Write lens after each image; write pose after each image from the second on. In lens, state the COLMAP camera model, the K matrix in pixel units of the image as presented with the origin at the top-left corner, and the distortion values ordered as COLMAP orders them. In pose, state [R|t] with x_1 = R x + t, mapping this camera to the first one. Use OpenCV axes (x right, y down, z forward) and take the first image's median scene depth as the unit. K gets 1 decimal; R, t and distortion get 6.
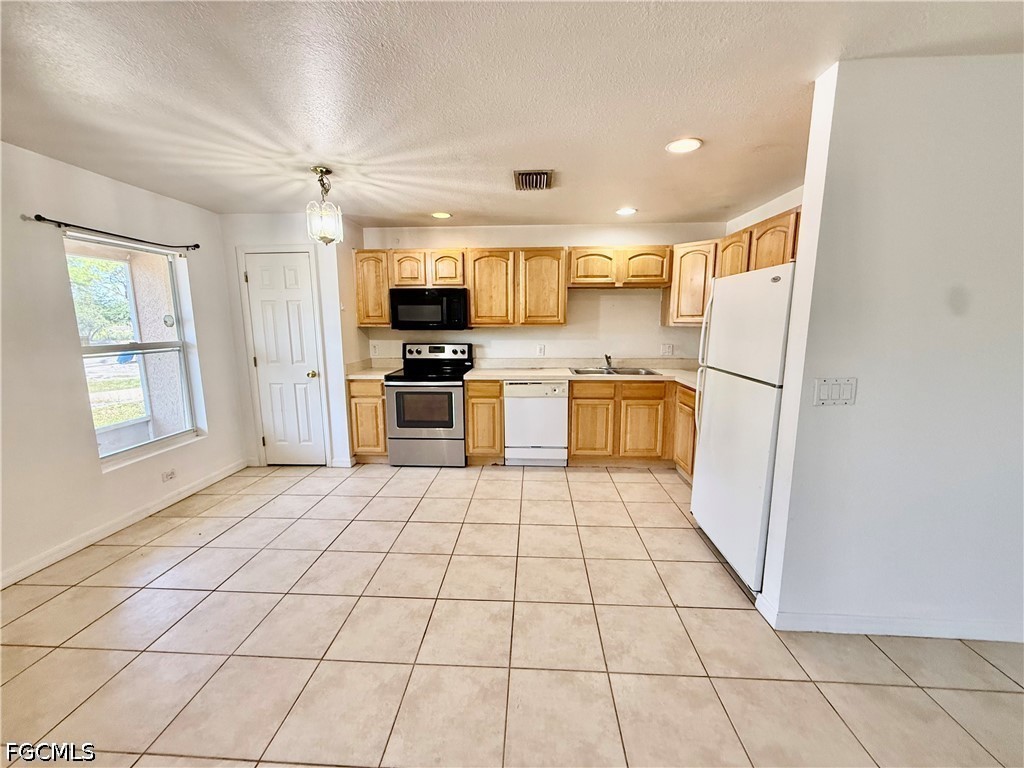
lens RADIAL K [[409.1, 0, 508.1], [0, 409.1, 388.1], [0, 0, 1]] dist [0.002230, 0.000215]
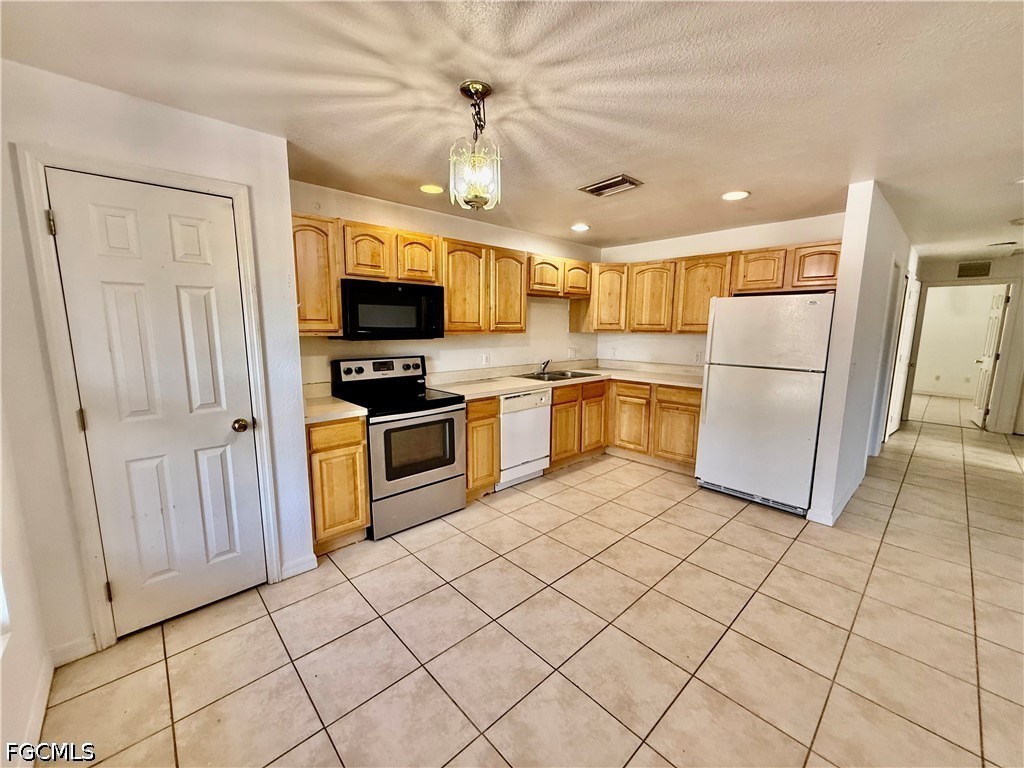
lens RADIAL K [[409.1, 0, 512.3], [0, 409.1, 387.5], [0, 0, 1]] dist [0.002230, 0.000215]
pose [[0.688761, -0.102174, 0.717752, -0.608195], [0.110129, 0.993275, 0.035714, -0.062846], [-0.716575, 0.054447, 0.695382, 0.363428]]
